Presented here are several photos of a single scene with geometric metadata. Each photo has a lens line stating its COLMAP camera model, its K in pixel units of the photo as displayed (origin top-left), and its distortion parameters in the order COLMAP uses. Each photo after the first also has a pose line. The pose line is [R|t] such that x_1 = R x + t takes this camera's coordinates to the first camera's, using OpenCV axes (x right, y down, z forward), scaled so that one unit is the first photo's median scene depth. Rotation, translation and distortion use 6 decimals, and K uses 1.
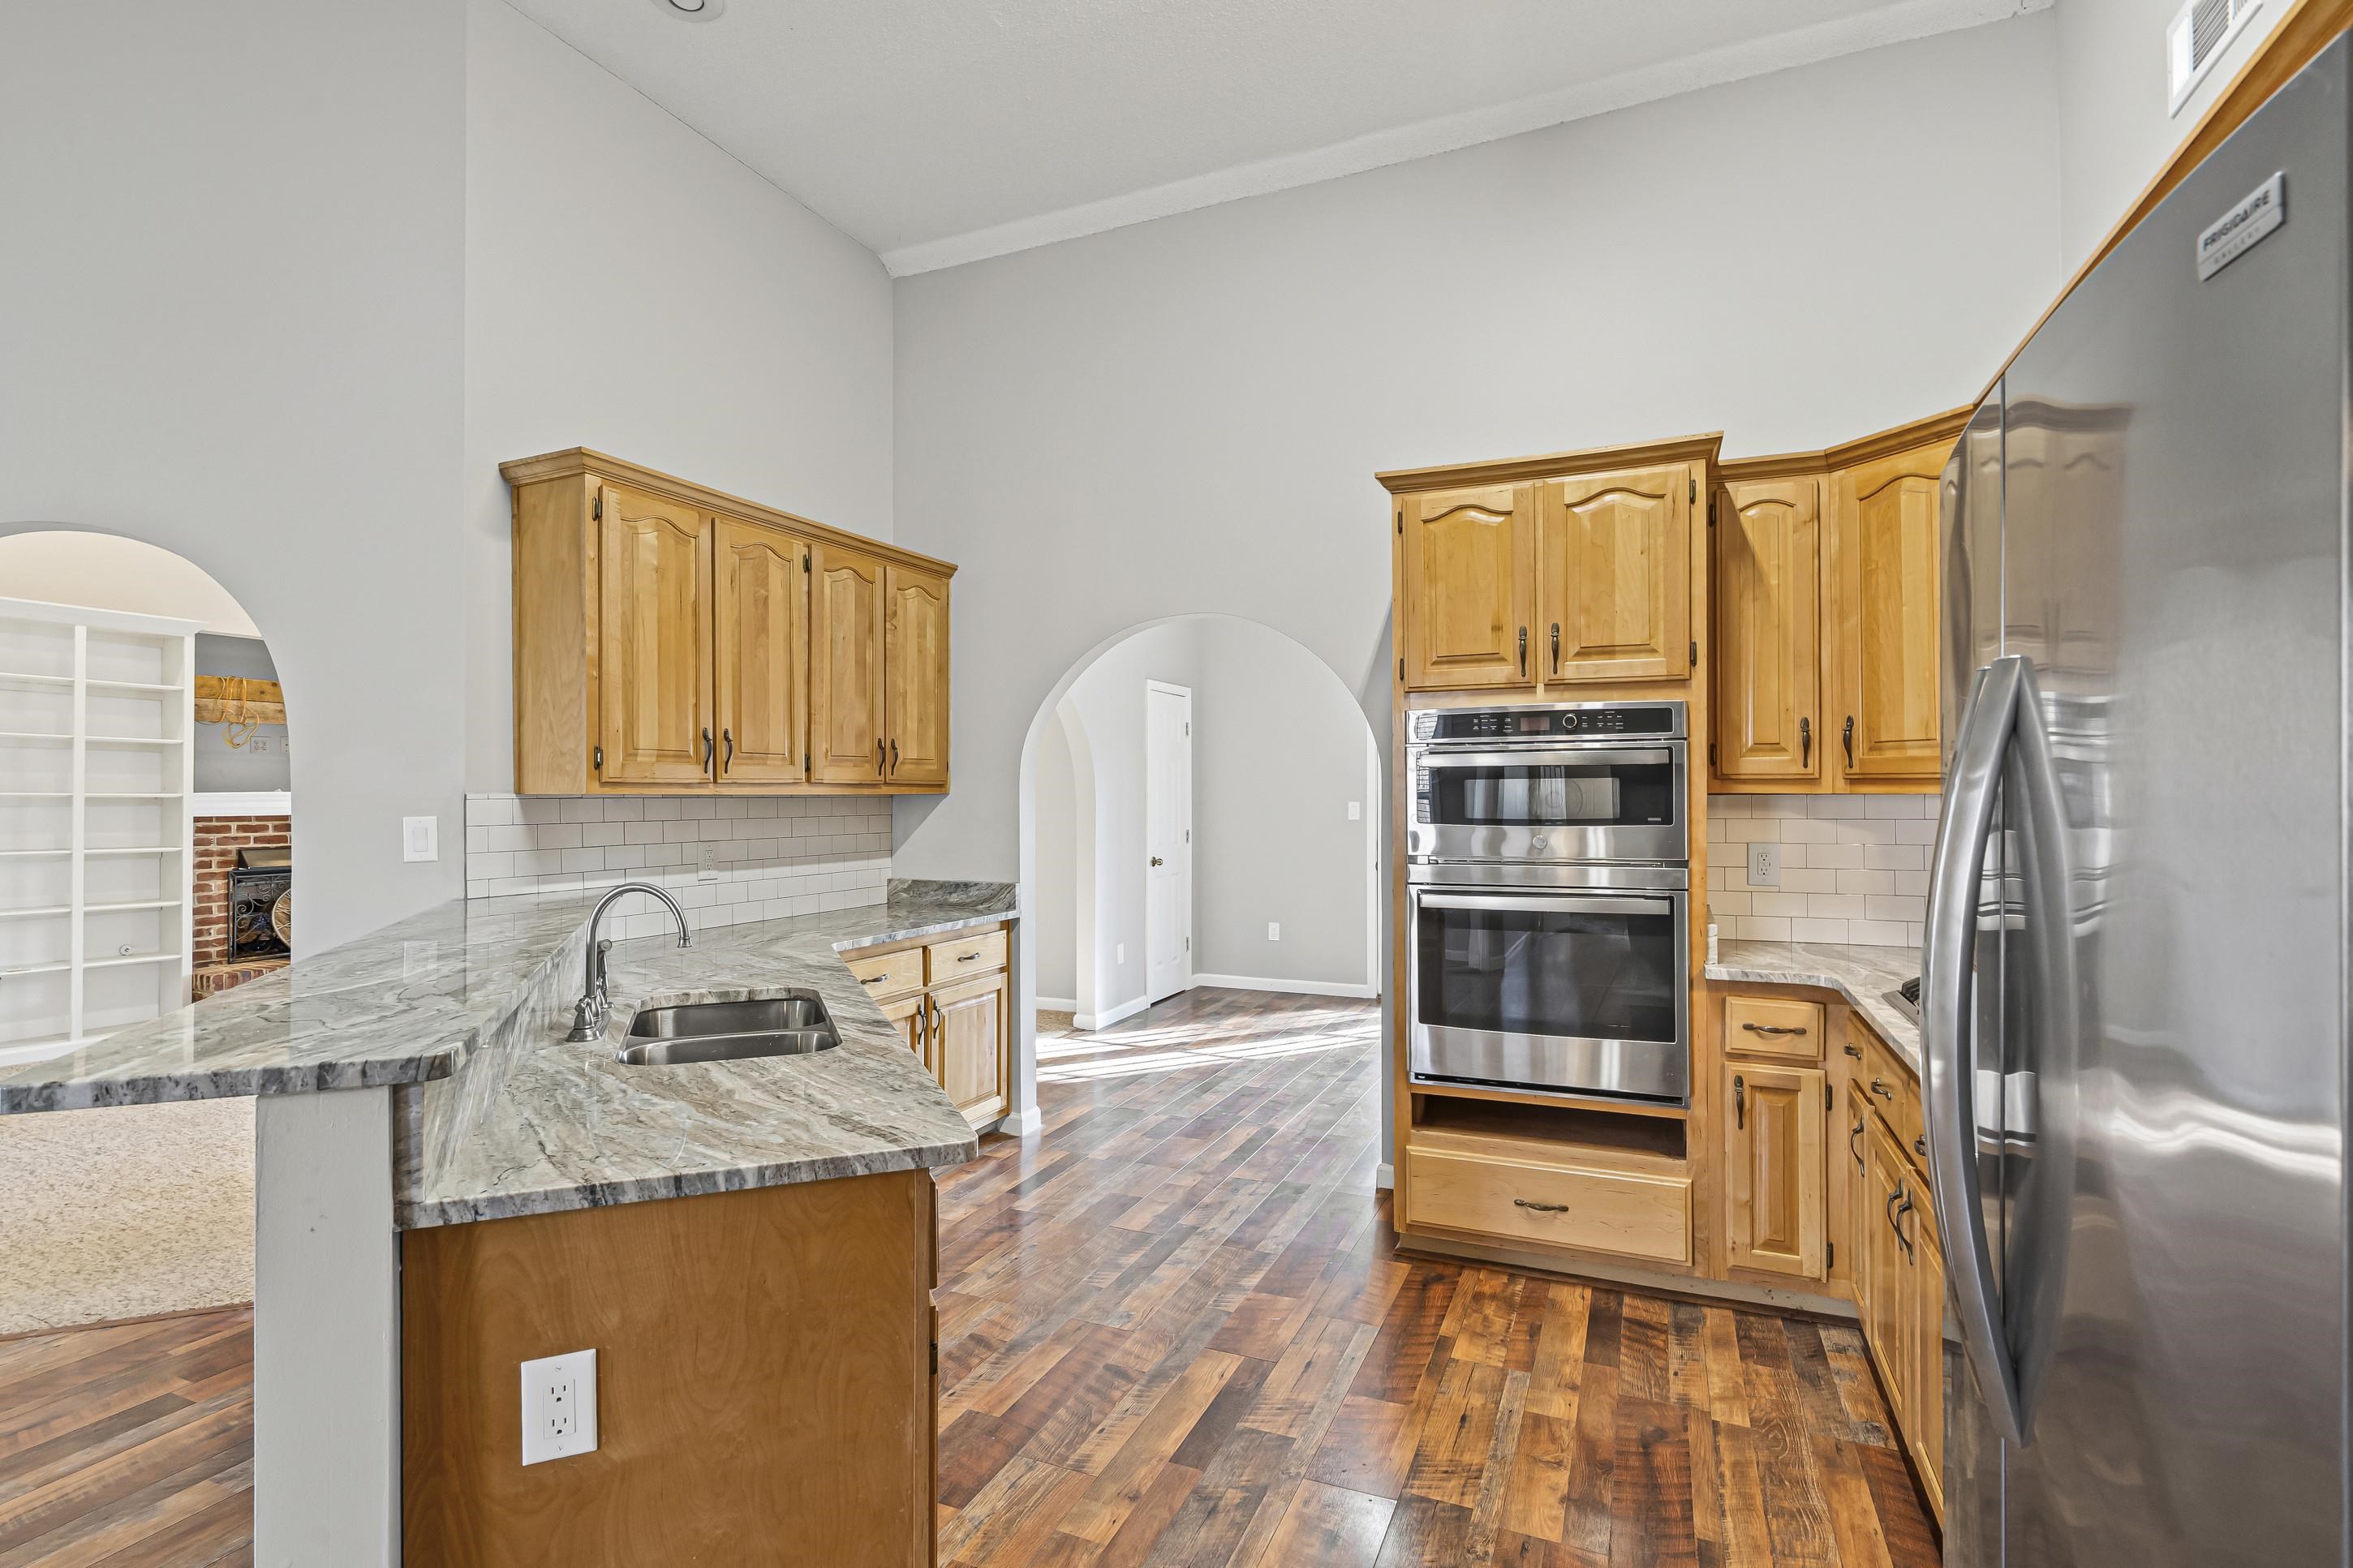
lens RADIAL K [[1105.2, 0, 1157.5], [0, 1105.2, 790.2], [0, 0, 1]] dist [-0.001076, -0.000365]
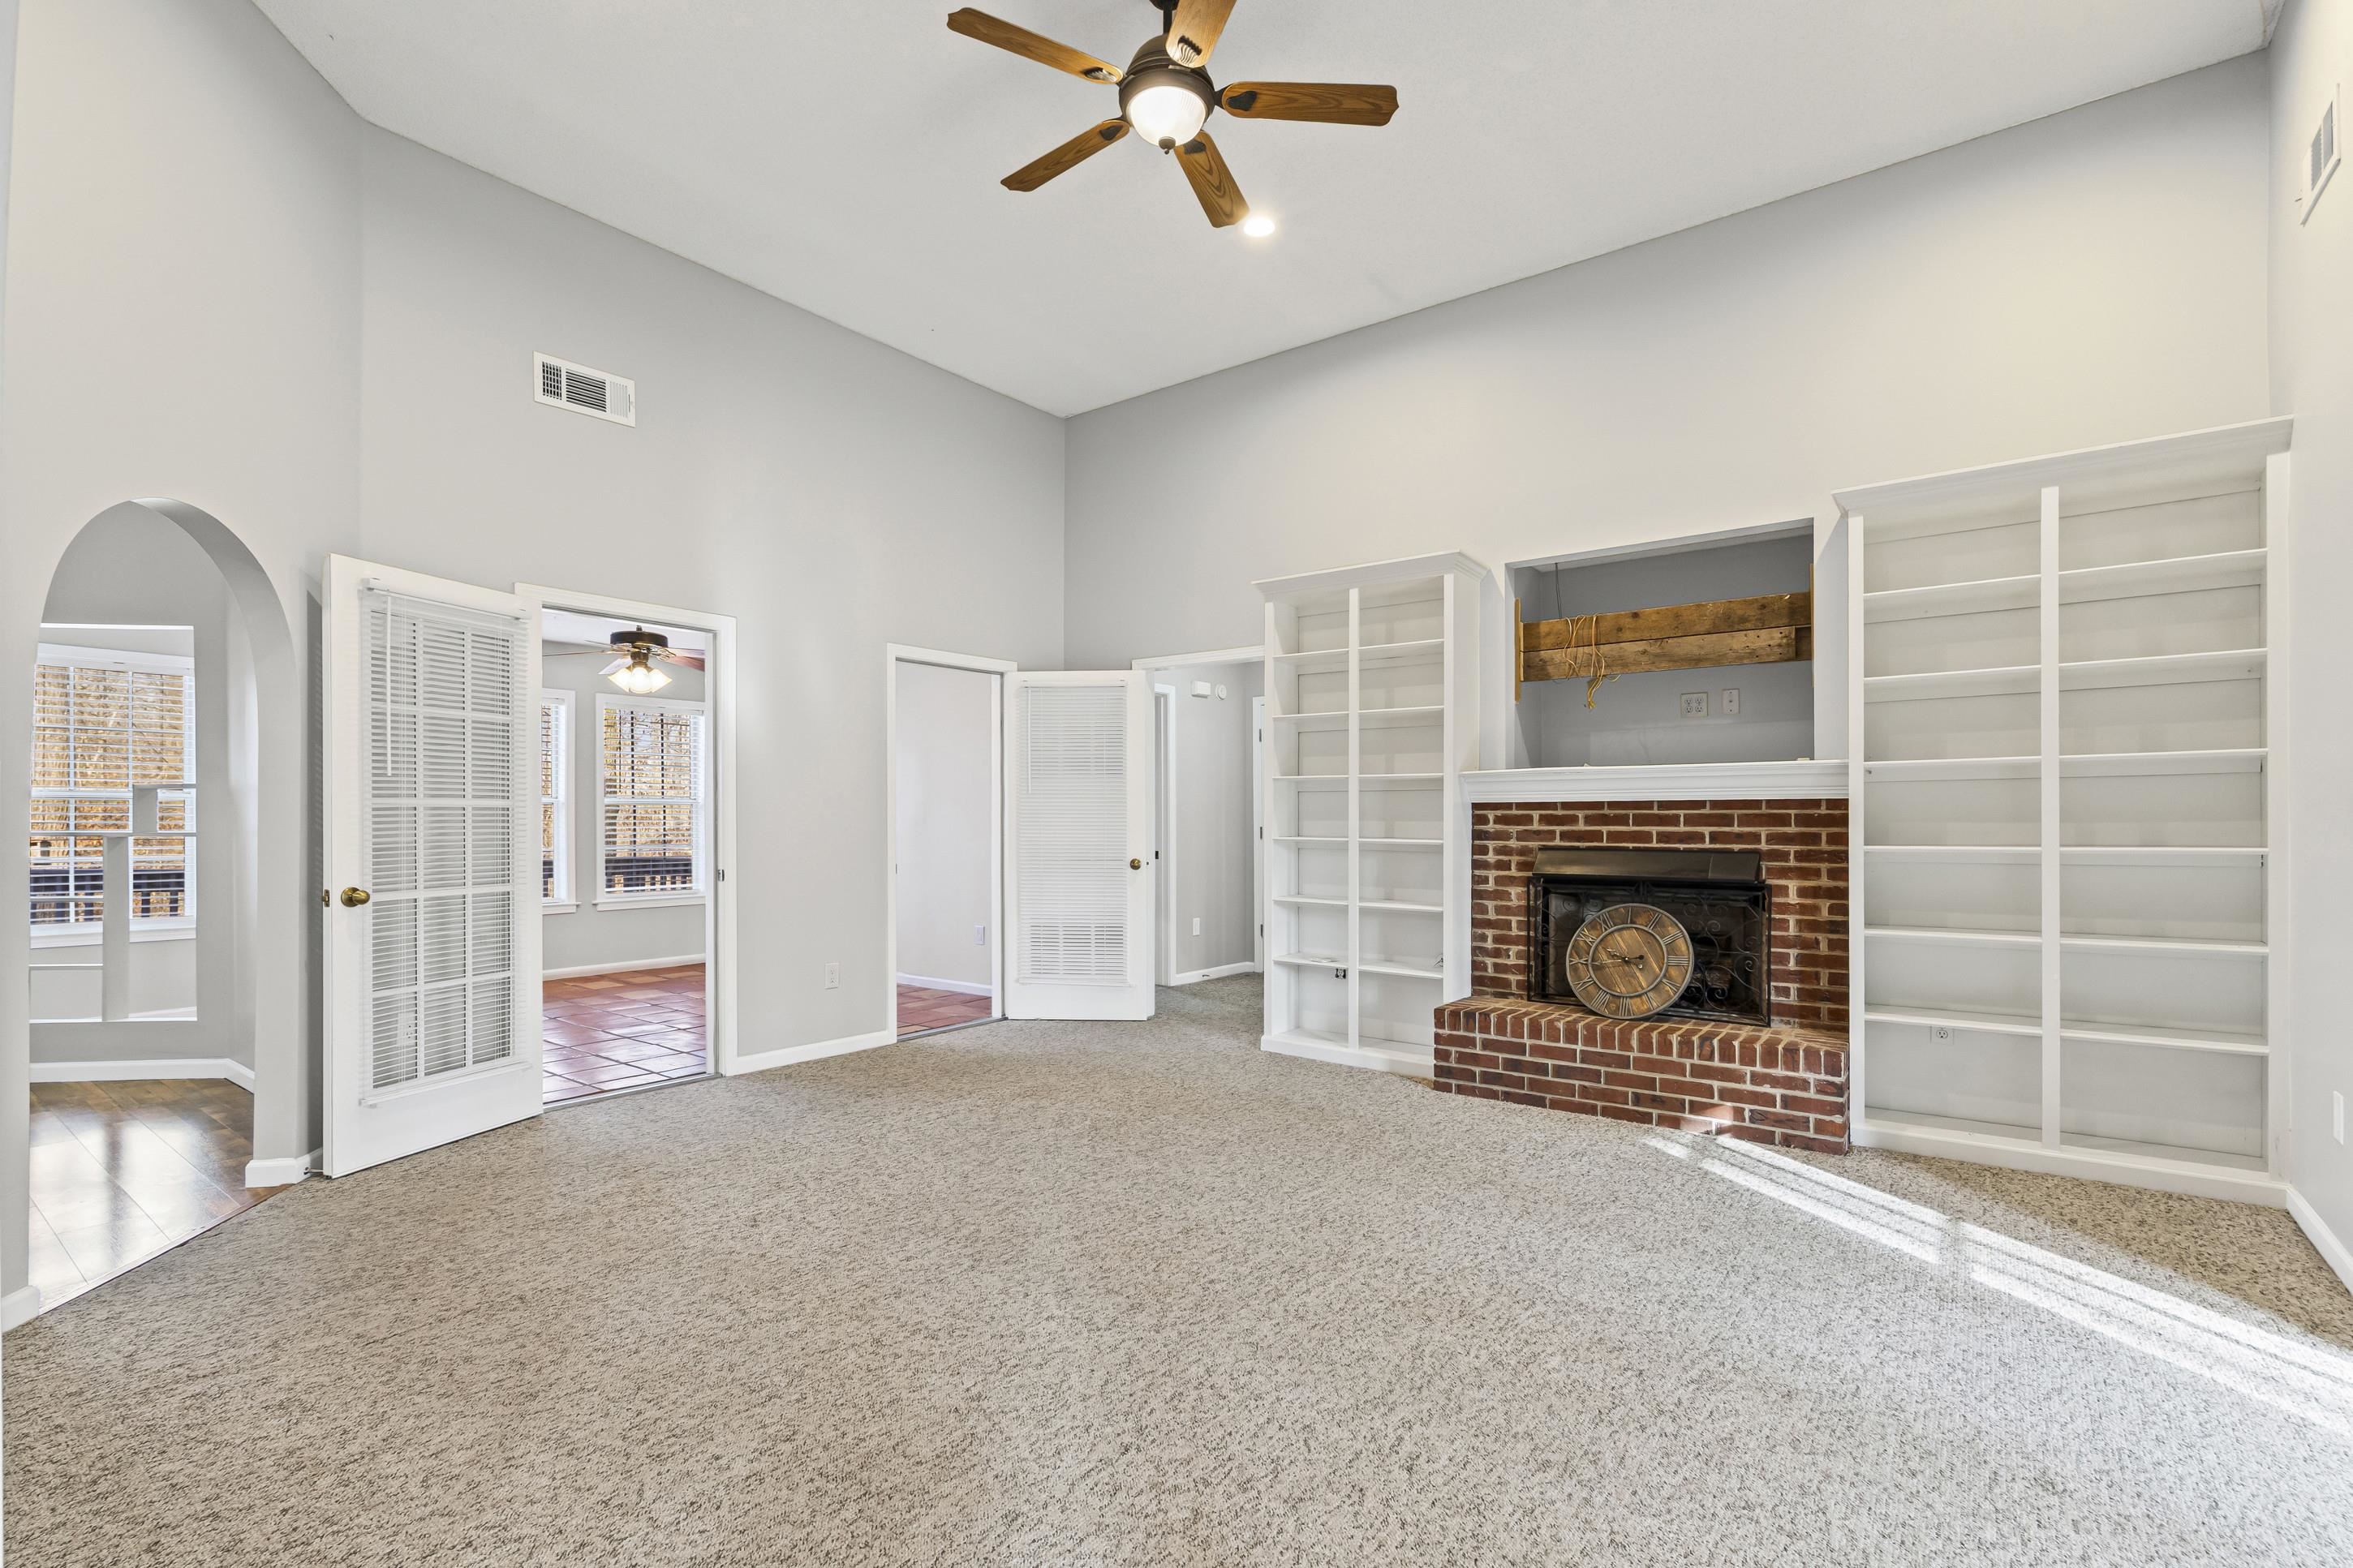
lens RADIAL K [[1073.1, 0, 1156.6], [0, 1073.1, 808.3], [0, 0, 1]] dist [-0.001255, 0.000439]
pose [[-0.241315, -0.007689, -0.970416, -0.085804], [0.005813, 0.999939, -0.009368, 0.037098], [0.970430, -0.007902, -0.241255, 1.055439]]
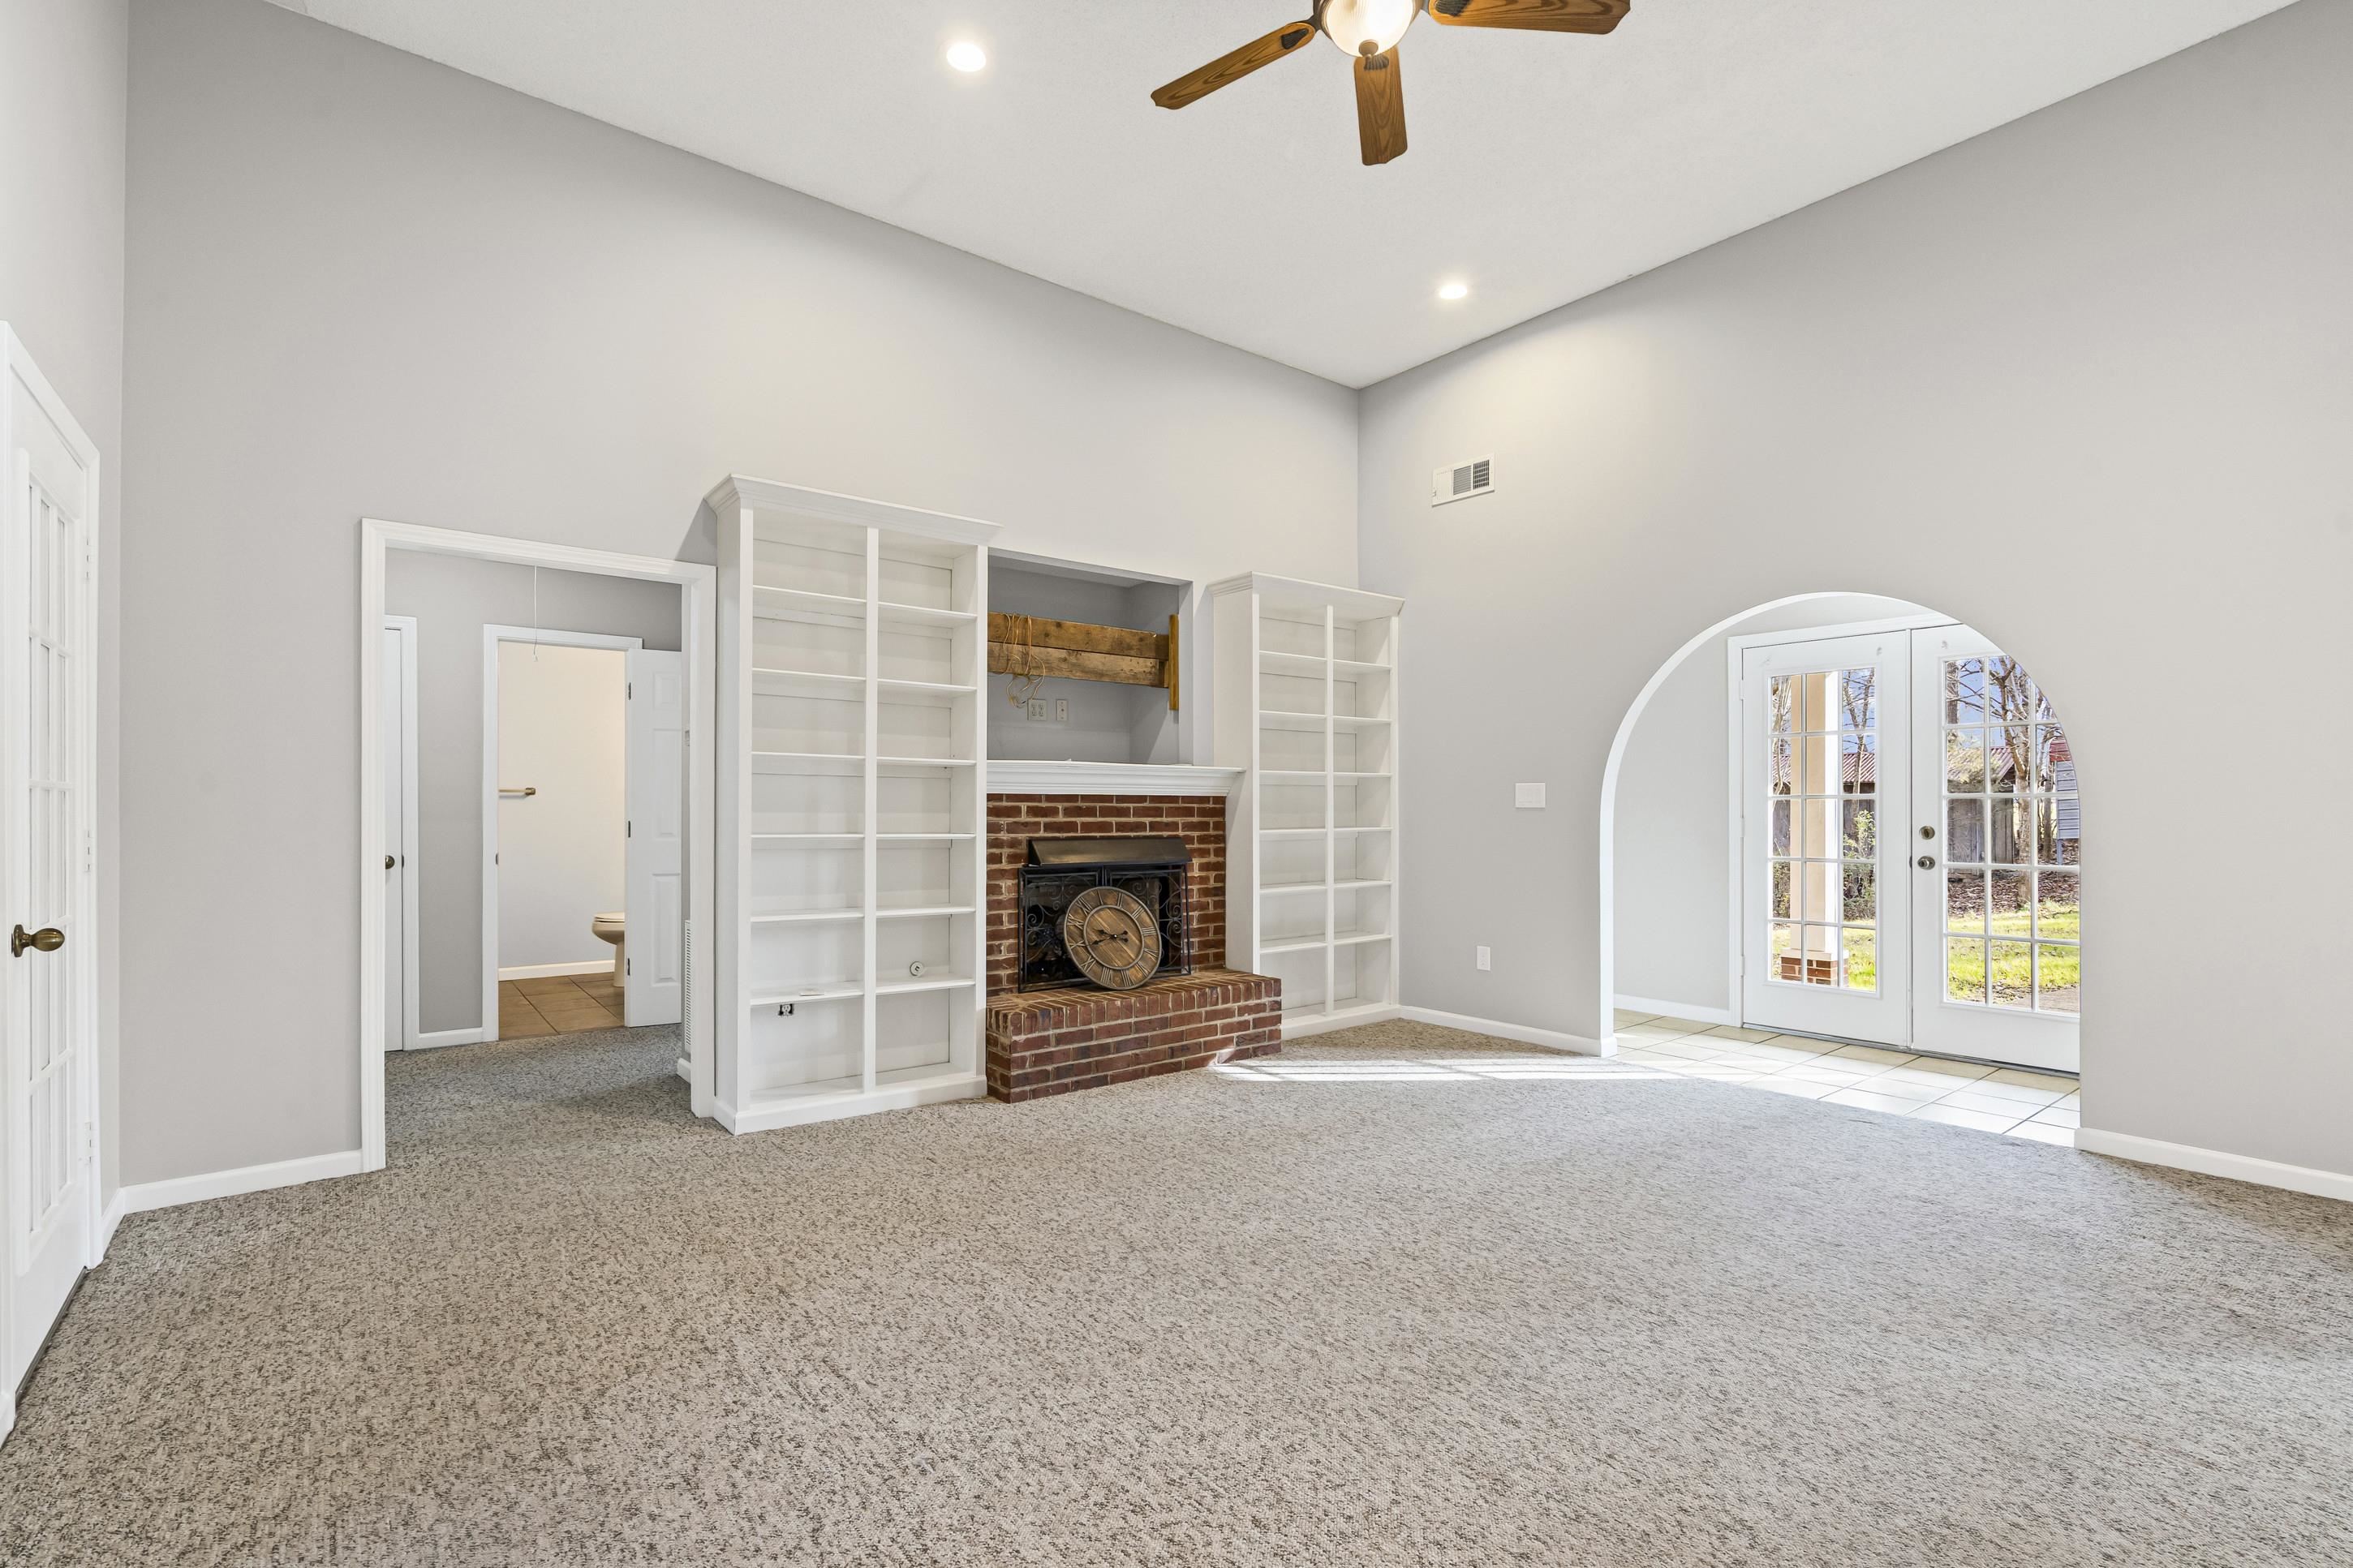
lens RADIAL K [[1073.1, 0, 1156.6], [0, 1073.1, 808.3], [0, 0, 1]] dist [-0.001255, 0.000439]
pose [[0.879023, 0.001082, -0.476777, -0.469770], [-0.000414, 0.999999, 0.001506, 0.036096], [0.476778, -0.001127, 0.879023, 0.462444]]
